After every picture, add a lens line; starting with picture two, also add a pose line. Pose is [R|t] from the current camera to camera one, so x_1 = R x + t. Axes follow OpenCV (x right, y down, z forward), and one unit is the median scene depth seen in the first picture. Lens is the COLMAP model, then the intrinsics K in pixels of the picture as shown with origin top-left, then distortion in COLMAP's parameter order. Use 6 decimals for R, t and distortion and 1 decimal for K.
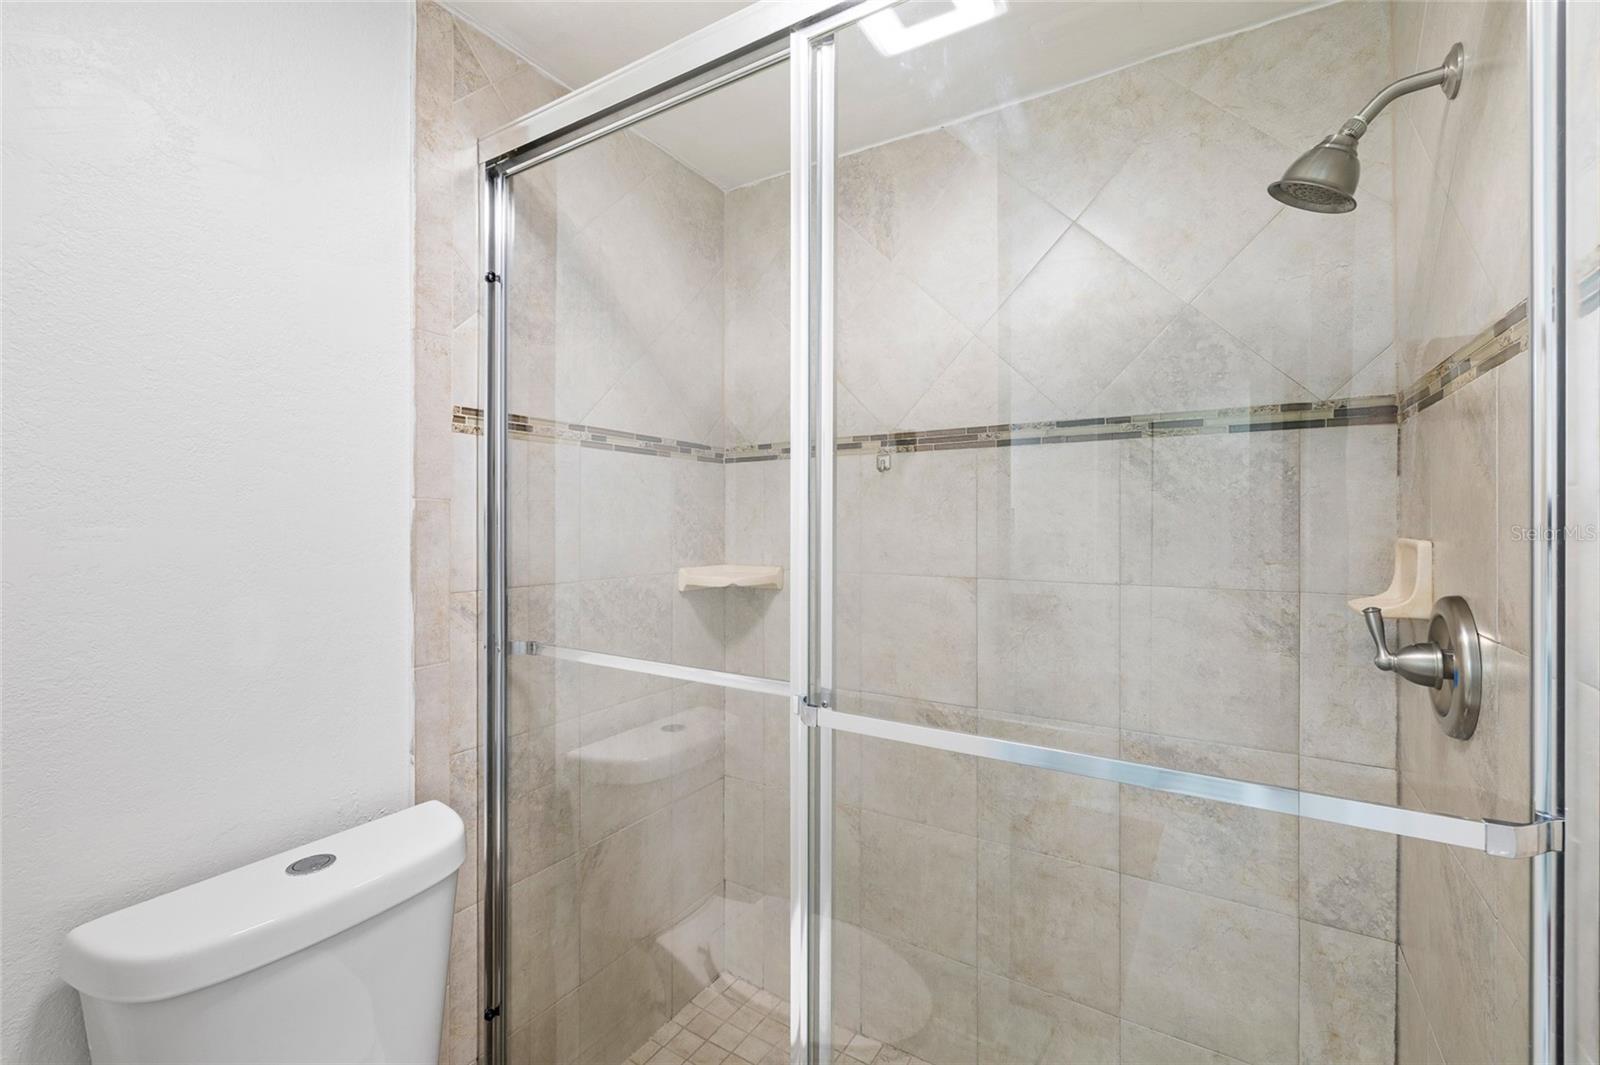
lens RADIAL K [[678.6, 0, 801.9], [0, 678.6, 524.3], [0, 0, 1]] dist [-0.000366, -0.000144]
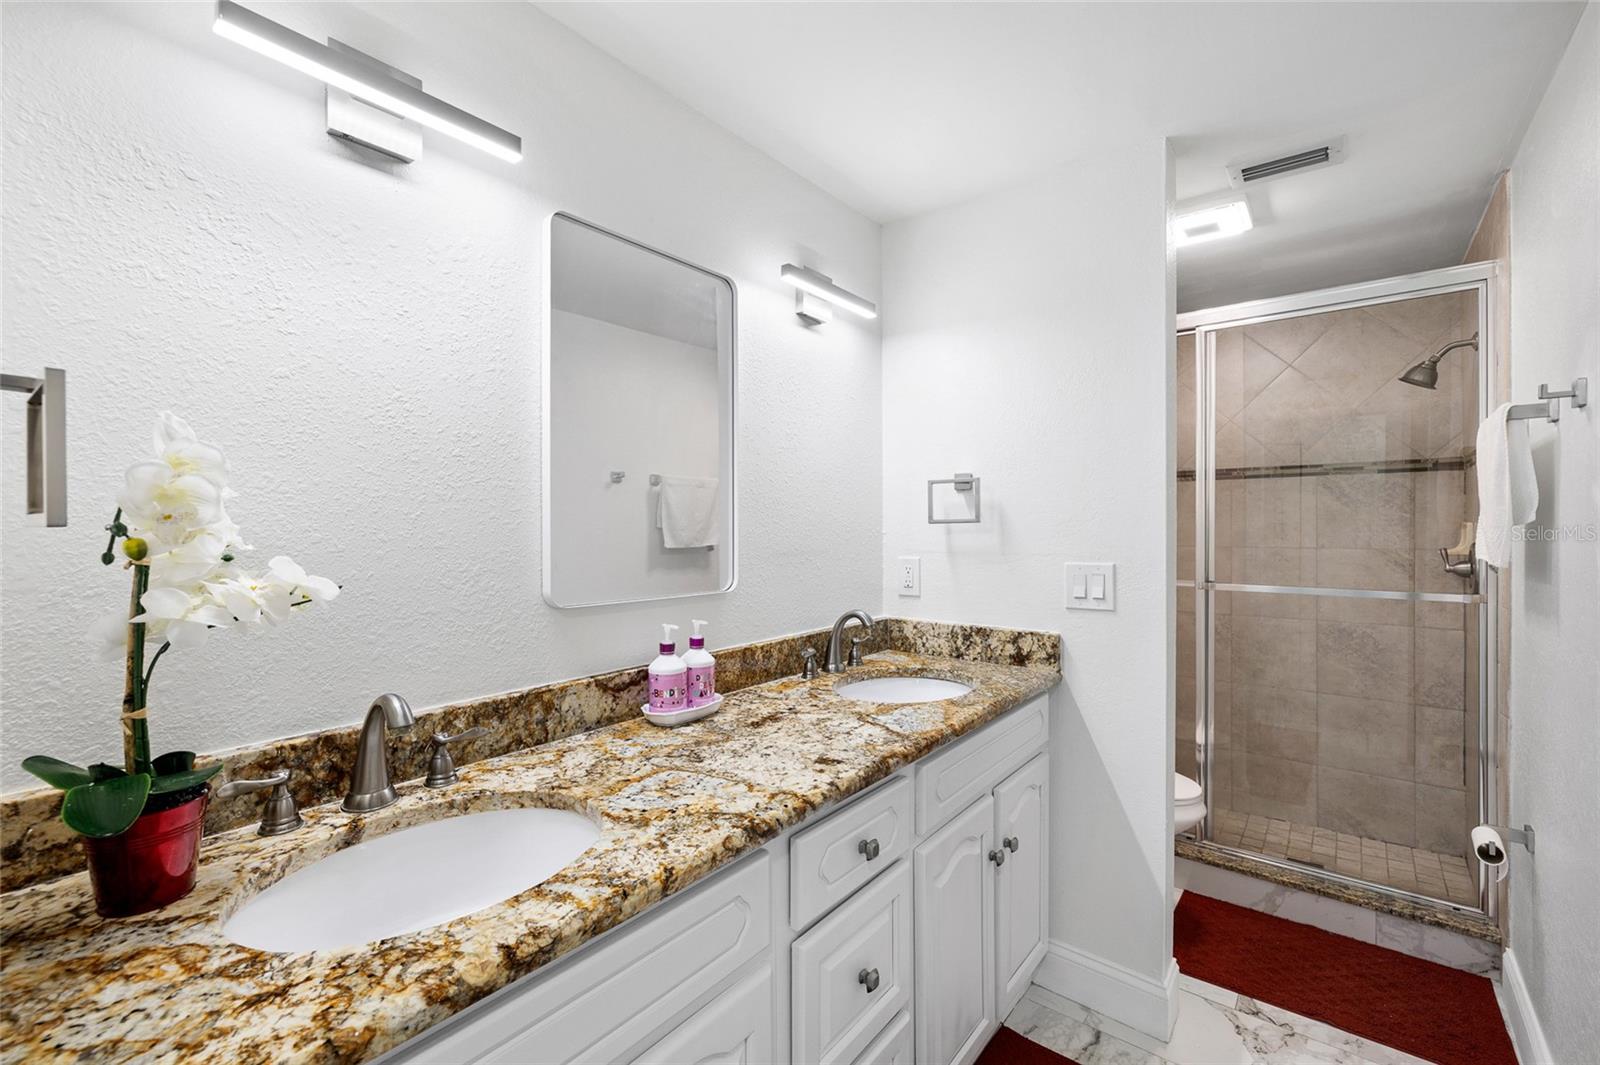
lens RADIAL K [[678.6, 0, 797.9], [0, 678.6, 531.2], [0, 0, 1]] dist [-0.000366, -0.000144]
pose [[0.991228, 0.000385, -0.132160, -0.823248], [-0.000632, 0.999998, -0.001821, 0.044966], [0.132159, 0.001889, 0.991227, -1.244559]]
